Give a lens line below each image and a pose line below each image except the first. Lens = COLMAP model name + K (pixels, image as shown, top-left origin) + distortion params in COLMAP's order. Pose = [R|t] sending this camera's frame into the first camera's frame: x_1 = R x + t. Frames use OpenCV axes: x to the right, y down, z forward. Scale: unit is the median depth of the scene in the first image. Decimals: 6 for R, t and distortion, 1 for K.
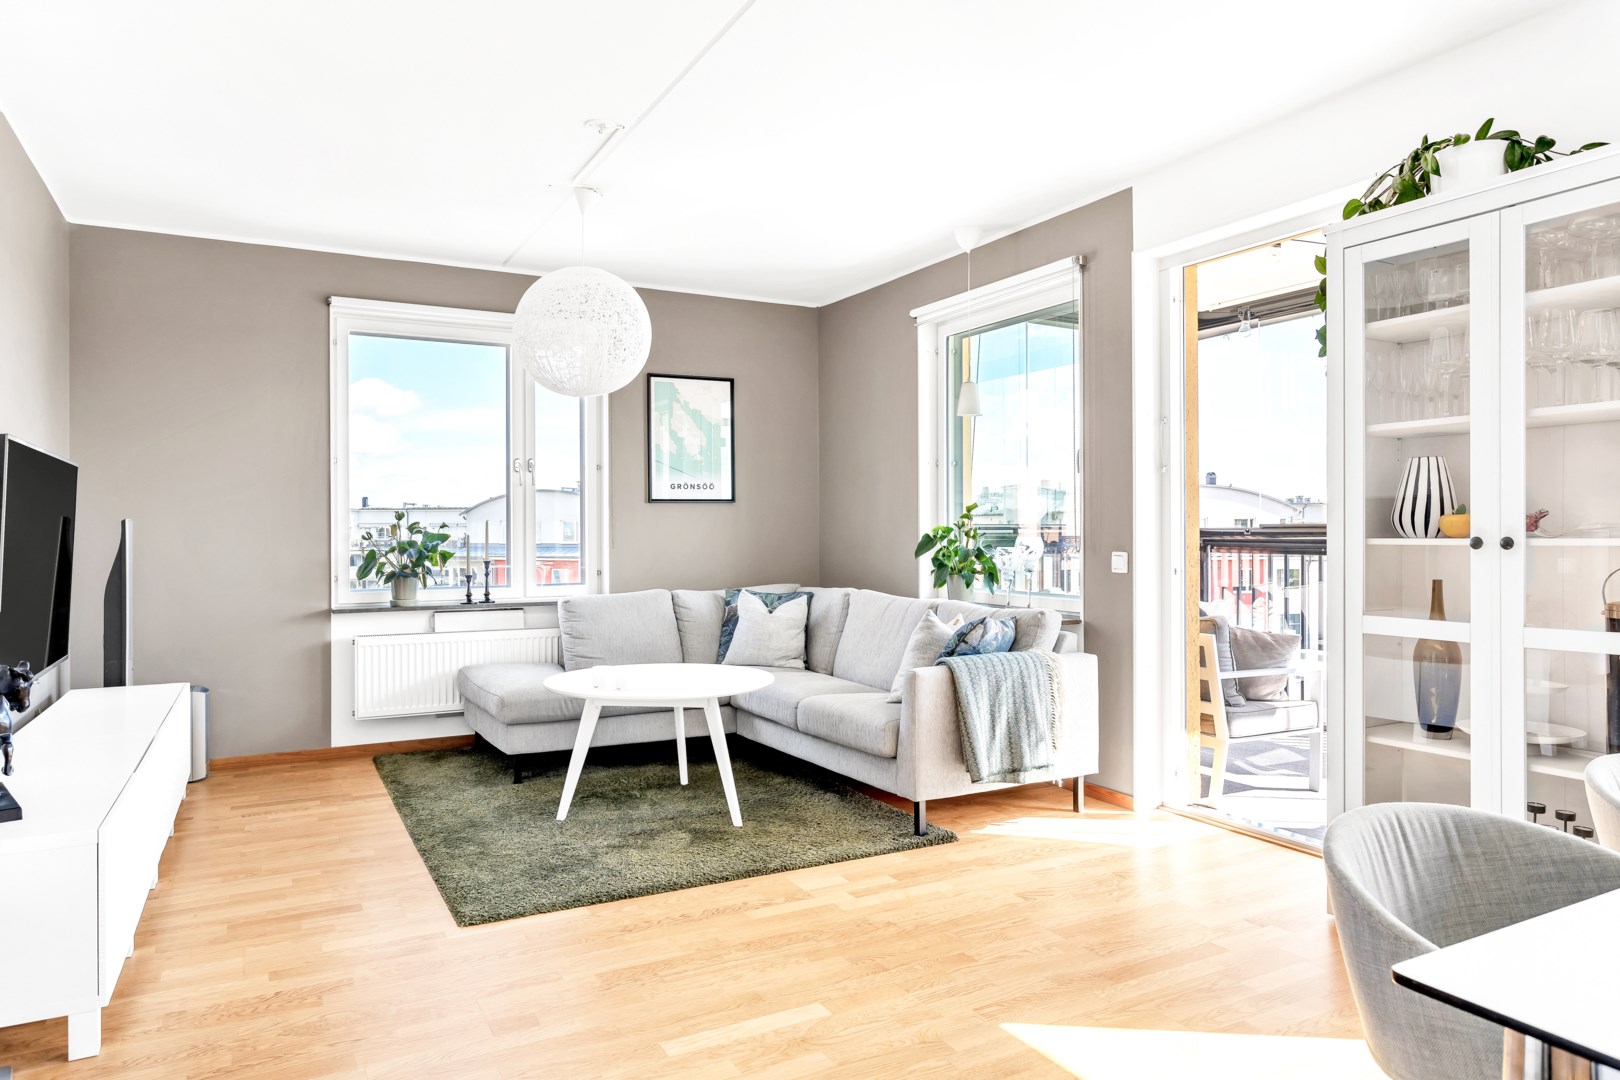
lens RADIAL K [[1017.6, 0, 810.0], [0, 1017.6, 540.0], [0, 0, 1]] dist [-0.001613, 0.000984]
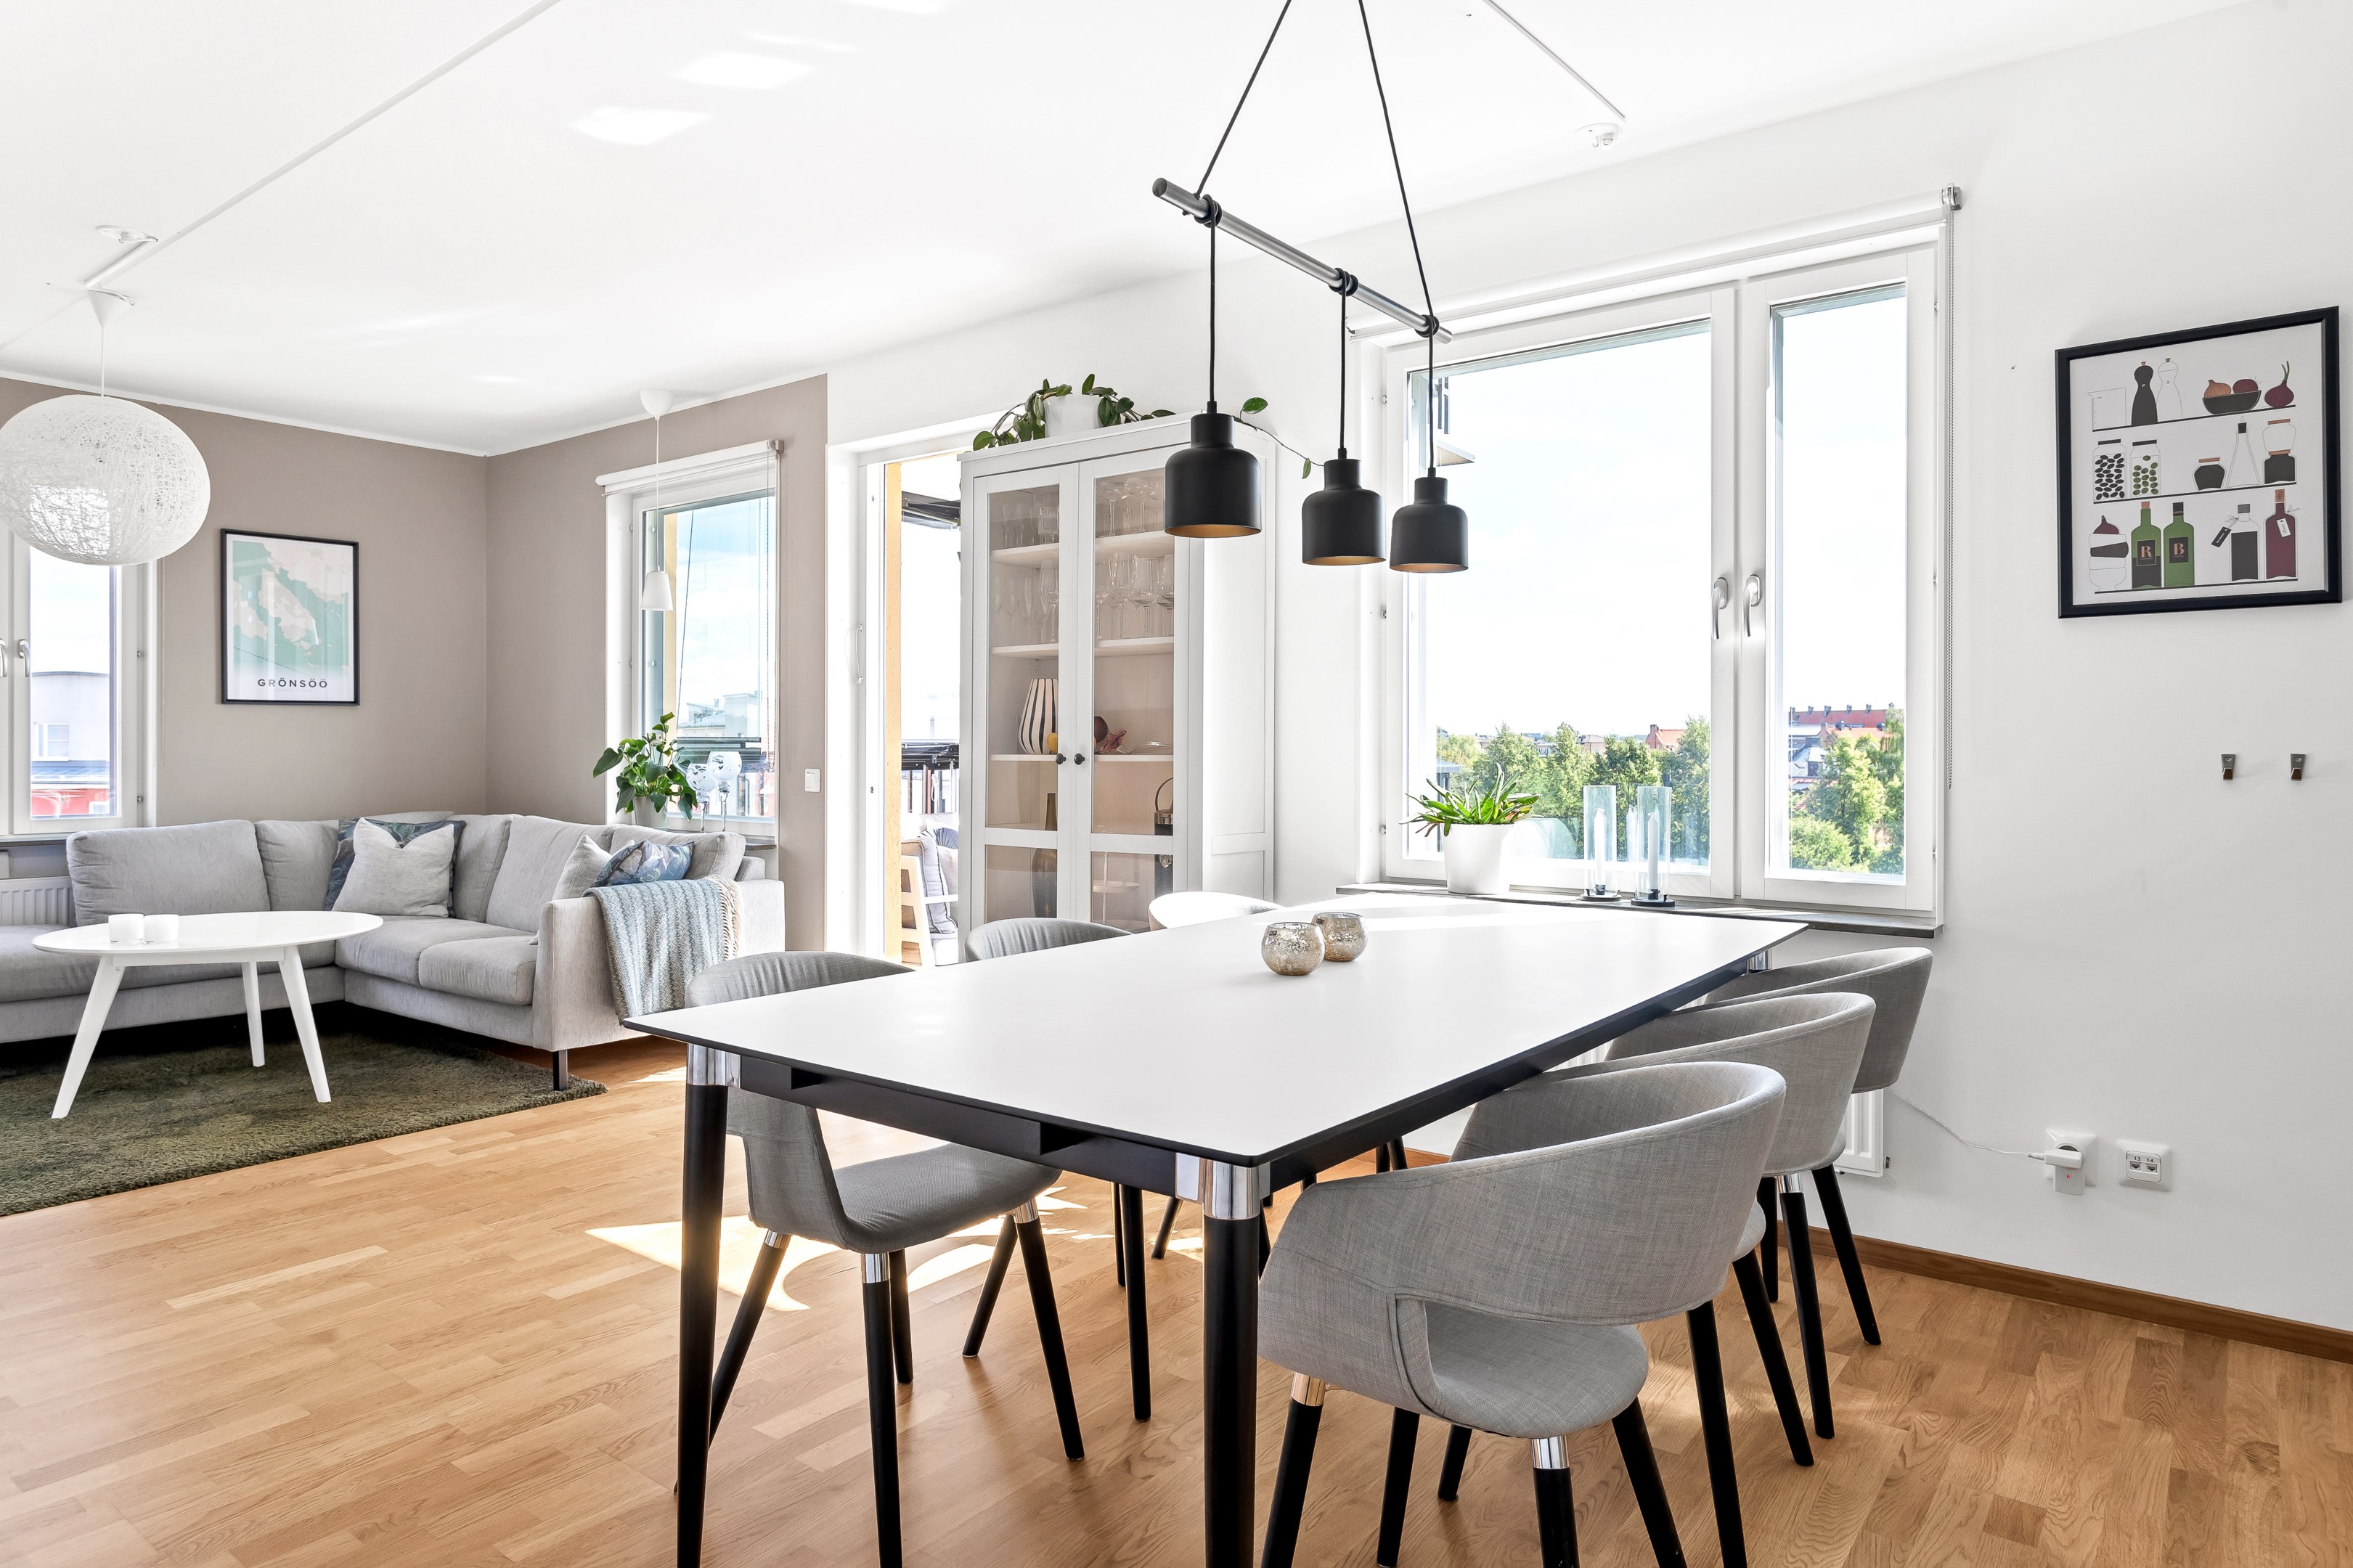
lens RADIAL K [[1379.2, 0, 1164.8], [0, 1379.2, 754.5], [0, 0, 1]] dist [-0.014052, 0.009769]
pose [[0.915445, 0.004291, 0.402419, 0.090920], [-0.003400, 0.999990, -0.002928, 0.001179], [-0.402428, 0.001312, 0.915451, -0.254554]]
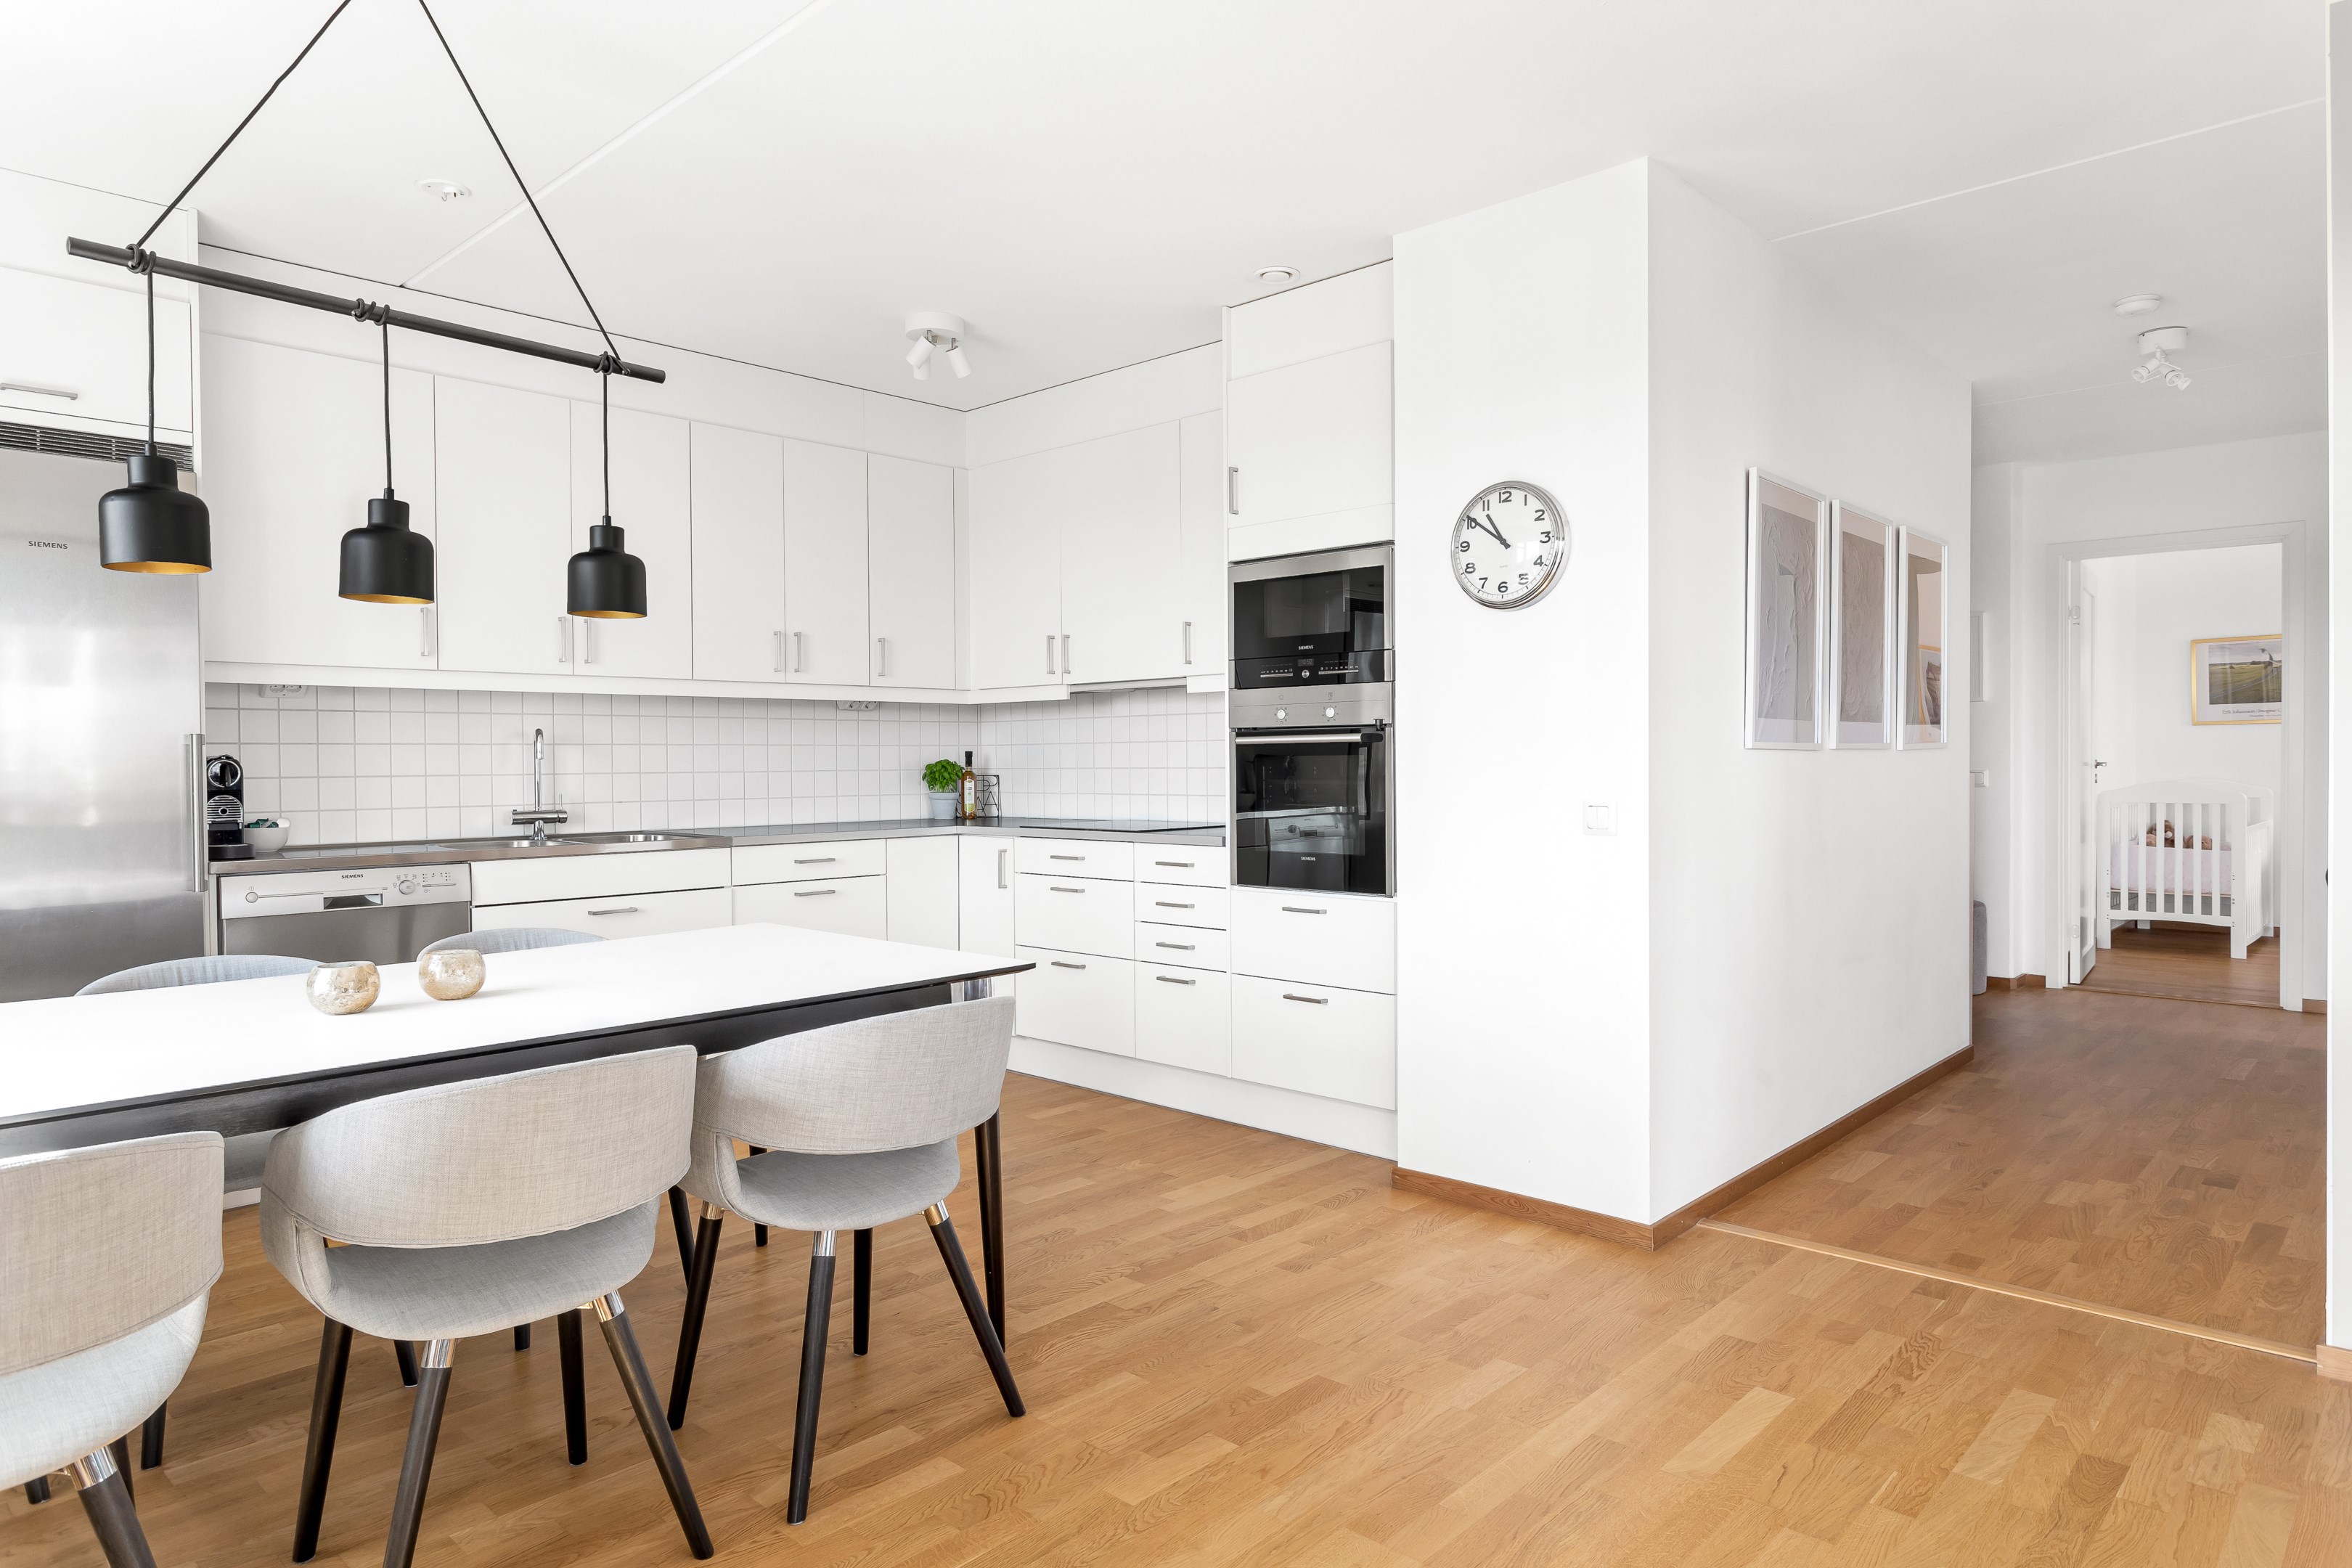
lens RADIAL K [[1401.4, 0, 1169.1], [0, 1401.4, 776.7], [0, 0, 1]] dist [-0.004718, 0.002287]
pose [[-0.952978, 0.016065, -0.302614, 0.240349], [0.009992, 0.999717, 0.021605, -0.014104], [0.302875, 0.017566, -0.952868, 0.796487]]
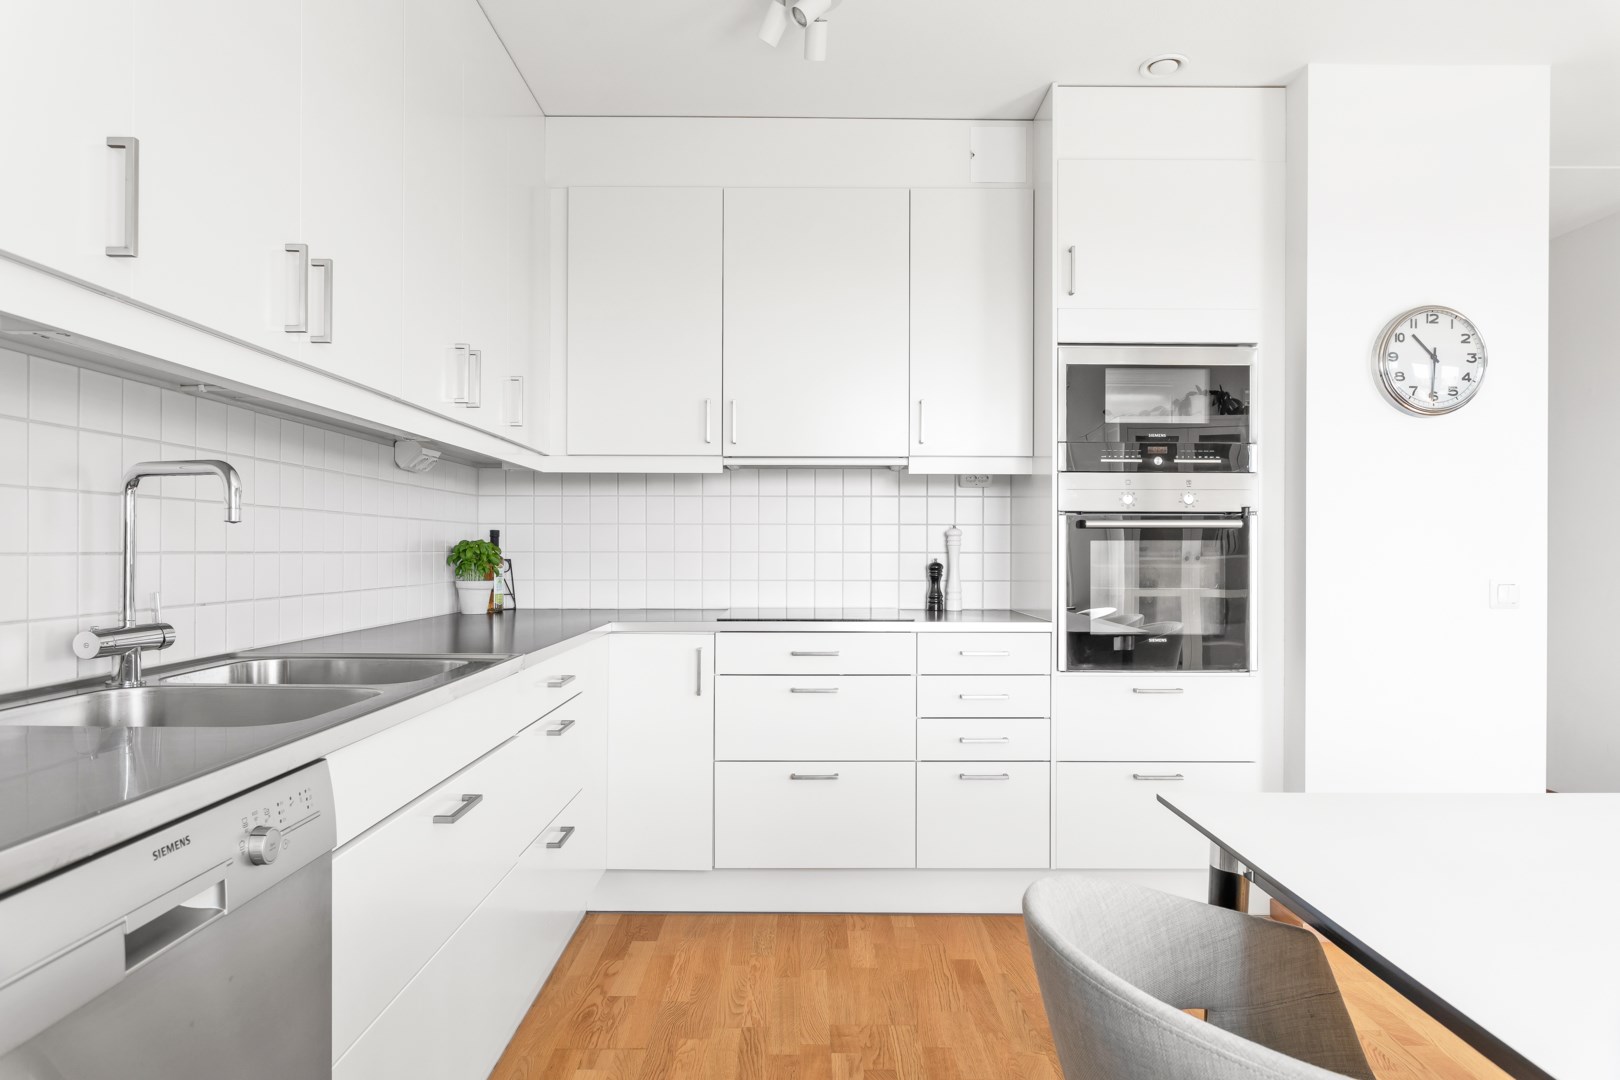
lens RADIAL K [[965.2, 0, 805.2], [0, 965.2, 535.0], [0, 0, 1]] dist [-0.004718, 0.002287]
pose [[-0.486779, -0.009545, -0.873473, 0.566477], [-0.007773, 0.999948, -0.006595, -0.004346], [0.873491, 0.003579, -0.486828, 0.045539]]
